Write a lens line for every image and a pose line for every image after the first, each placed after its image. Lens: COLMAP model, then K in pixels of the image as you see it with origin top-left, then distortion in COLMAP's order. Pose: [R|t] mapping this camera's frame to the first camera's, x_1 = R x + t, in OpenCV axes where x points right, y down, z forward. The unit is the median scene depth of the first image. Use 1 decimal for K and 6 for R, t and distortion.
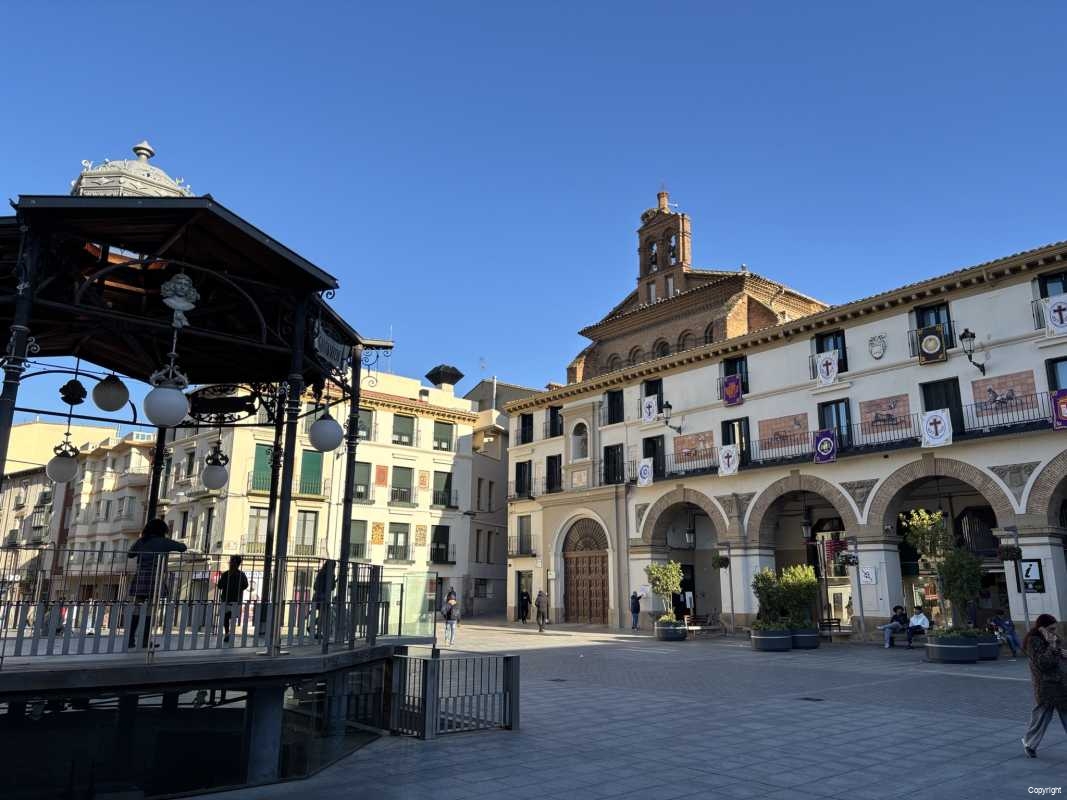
lens RADIAL K [[789.9, 0, 537.3], [0, 789.9, 403.4], [0, 0, 1]] dist [0.015094, -0.011687]
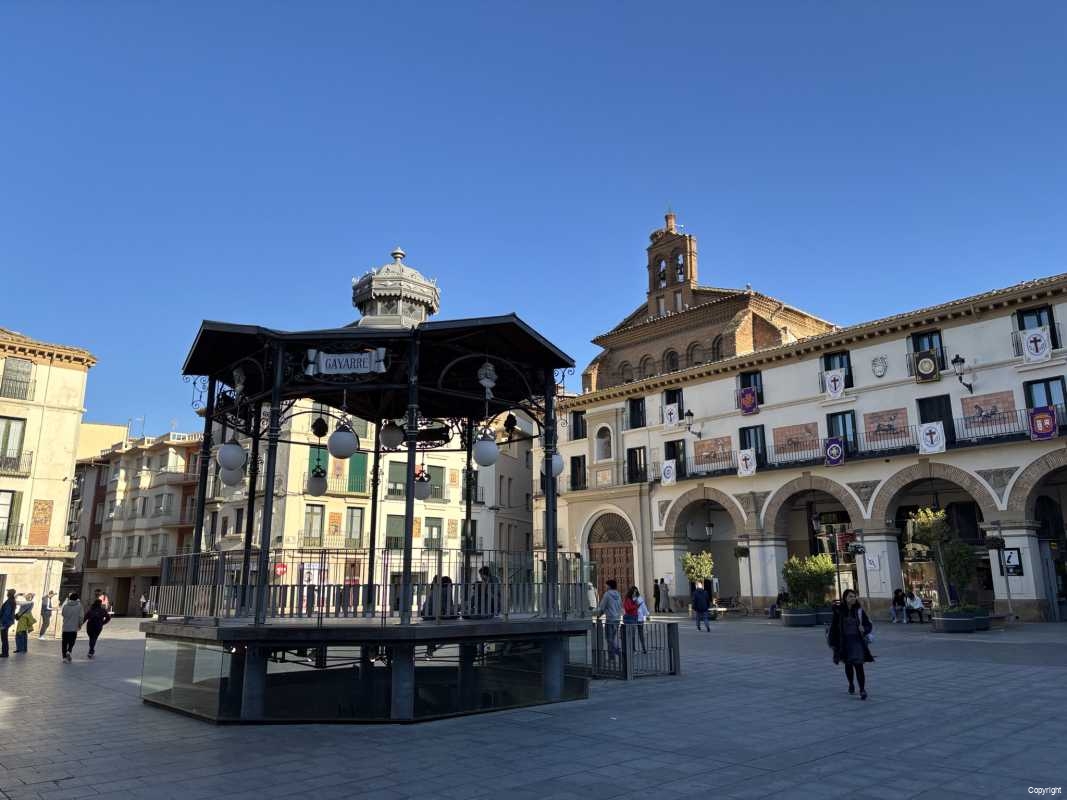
lens RADIAL K [[789.9, 0, 530.4], [0, 789.9, 394.8], [0, 0, 1]] dist [0.015094, -0.011687]
pose [[0.999285, 0.000440, 0.037798, -0.102628], [-0.000521, 0.999998, 0.002125, -0.025741], [-0.037797, -0.002143, 0.999283, -0.117182]]
